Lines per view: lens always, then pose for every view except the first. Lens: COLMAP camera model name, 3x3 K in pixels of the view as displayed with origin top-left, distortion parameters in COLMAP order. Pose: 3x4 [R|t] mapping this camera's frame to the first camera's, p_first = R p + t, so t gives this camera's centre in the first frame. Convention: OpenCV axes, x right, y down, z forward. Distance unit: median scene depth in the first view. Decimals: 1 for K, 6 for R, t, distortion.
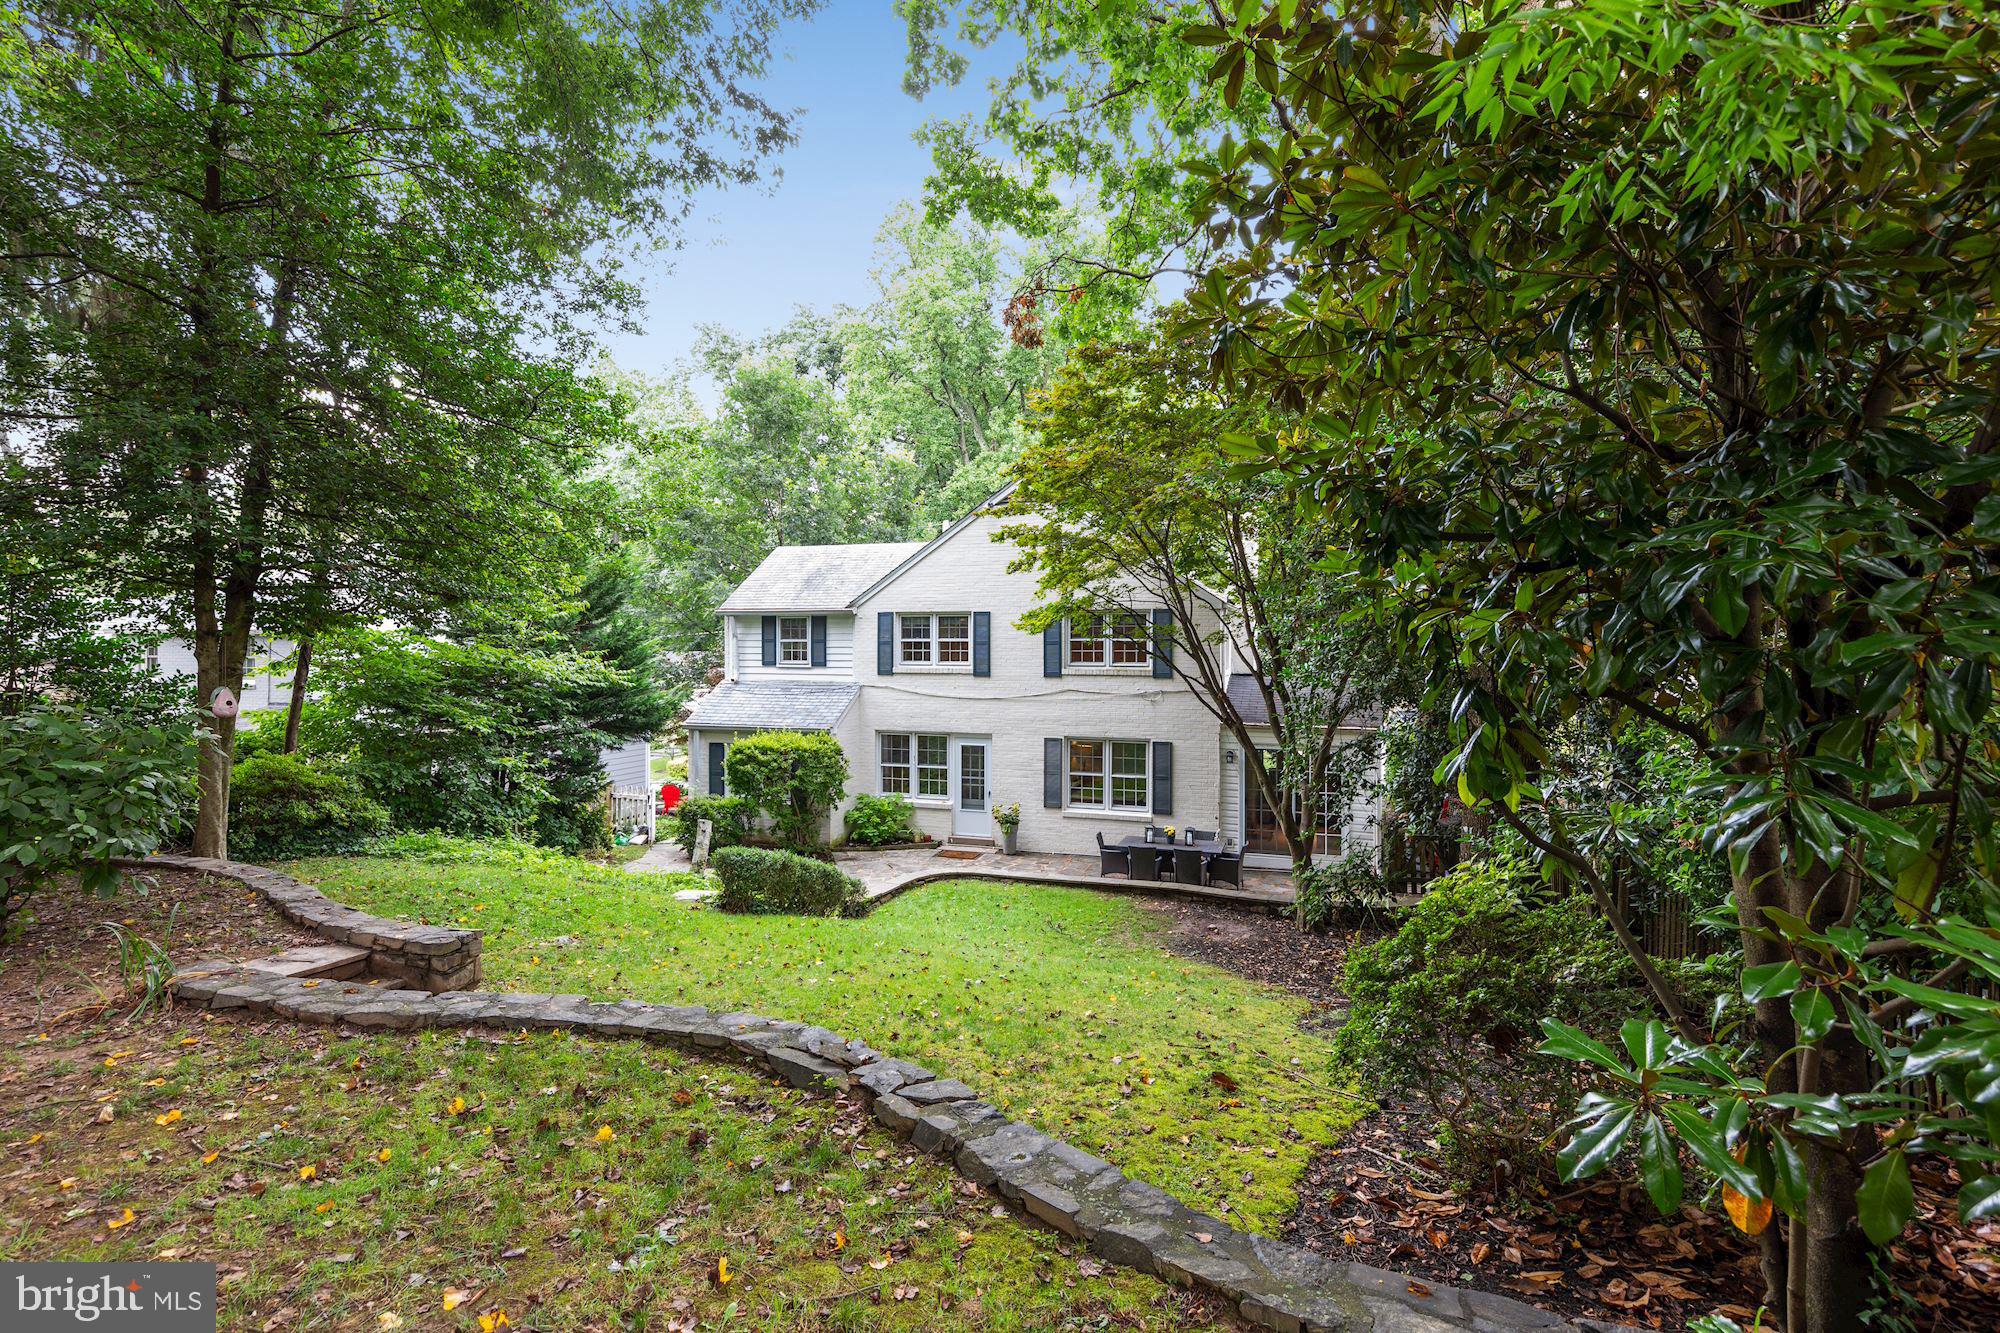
lens RADIAL K [[985.5, 0, 993.7], [0, 985.5, 664.8], [0, 0, 1]] dist [-0.002325, -0.000060]
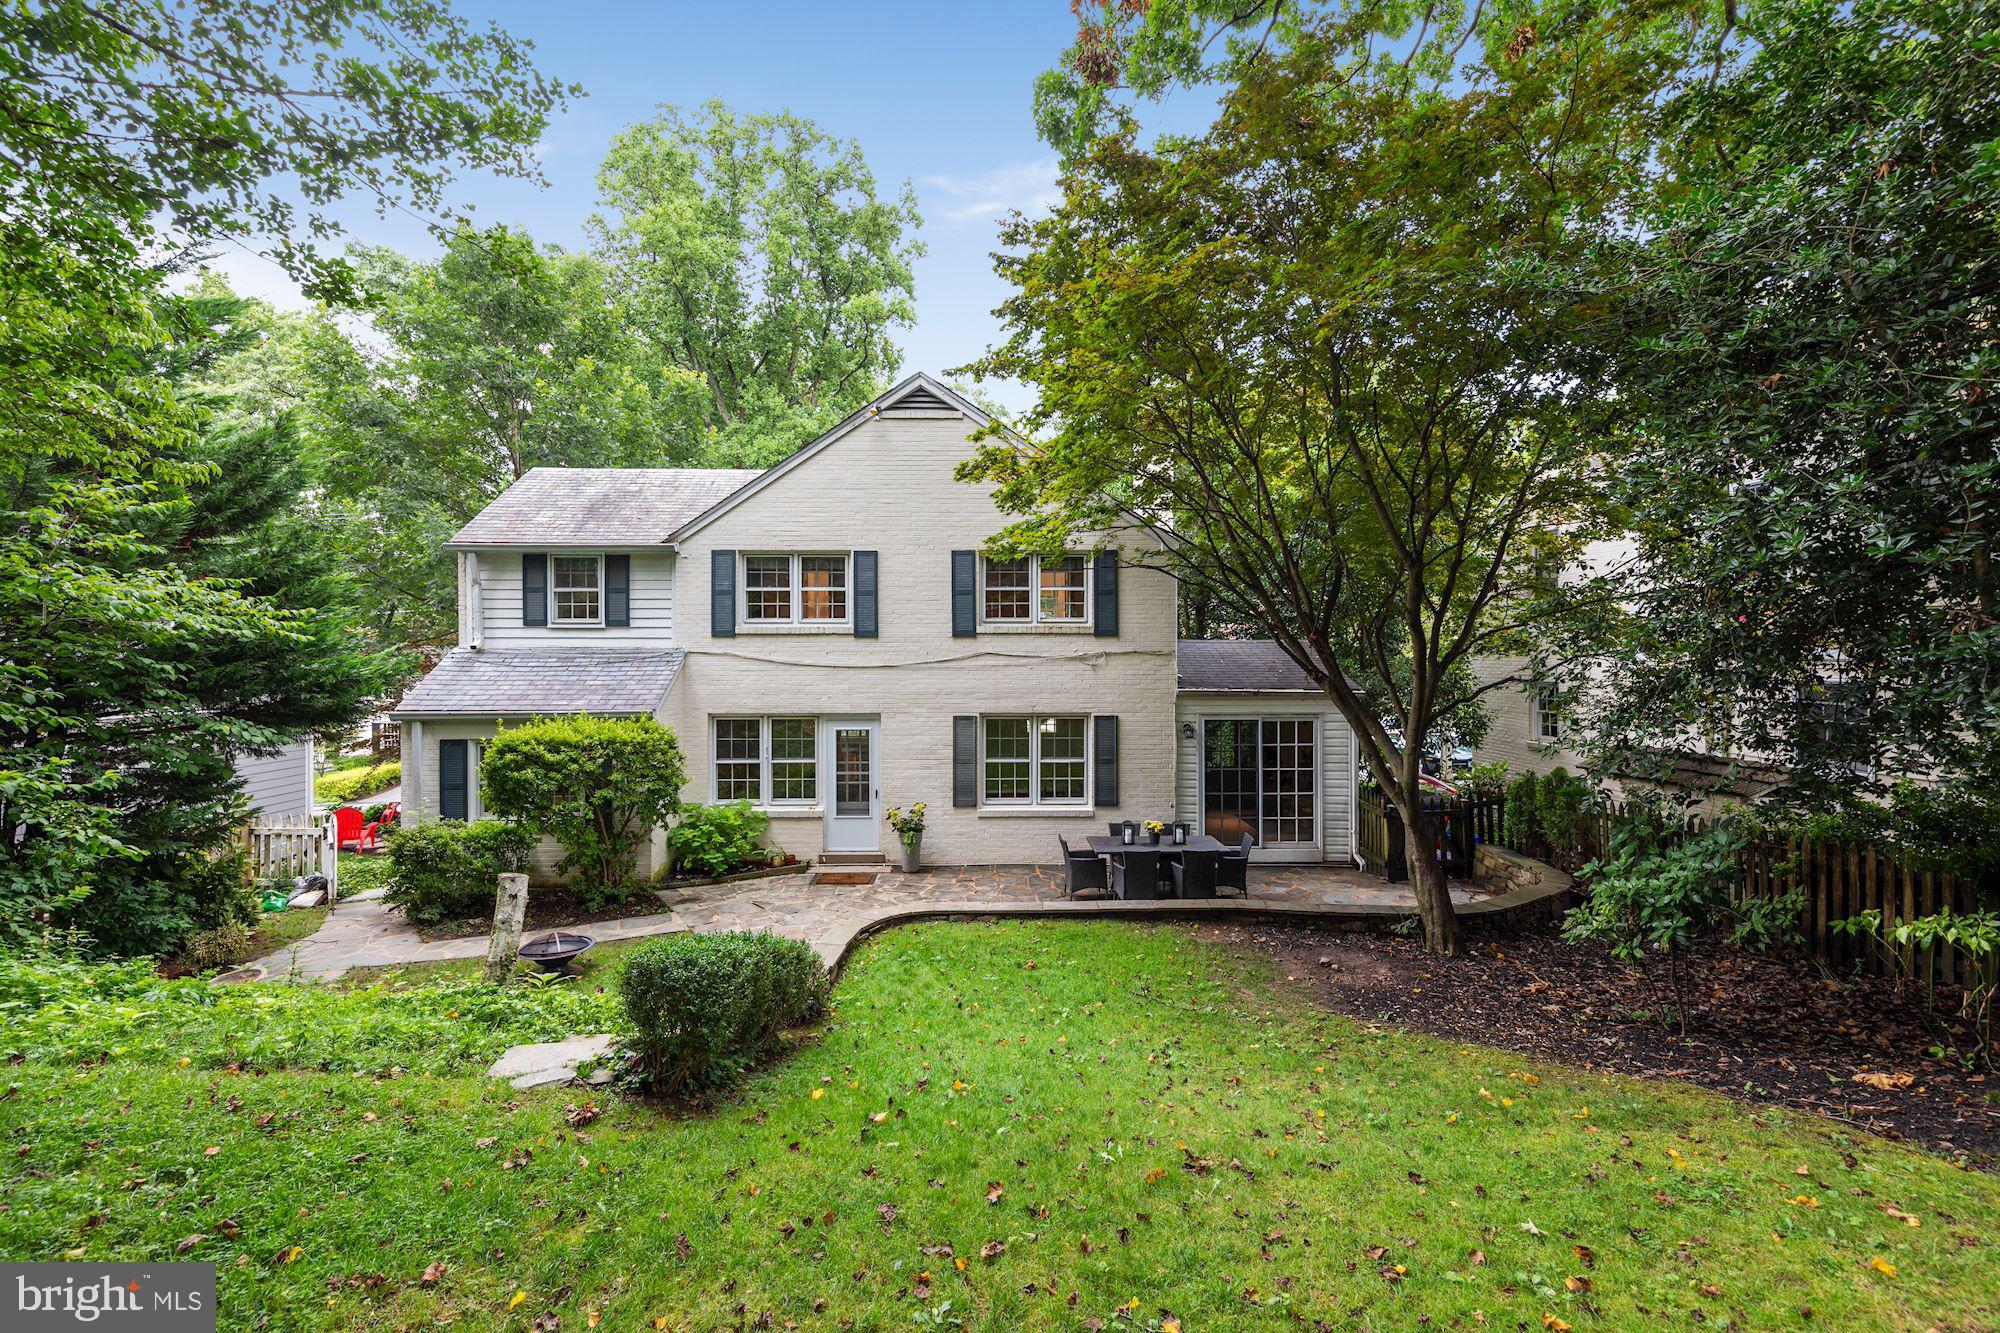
lens RADIAL K [[888.0, 0, 1009.3], [0, 888.0, 664.0], [0, 0, 1]] dist [0.004468, -0.000511]
pose [[0.936944, -0.006668, 0.349417, -0.147303], [0.009265, 0.999940, -0.005763, 0.037262], [-0.349358, 0.008637, 0.936950, 0.330527]]
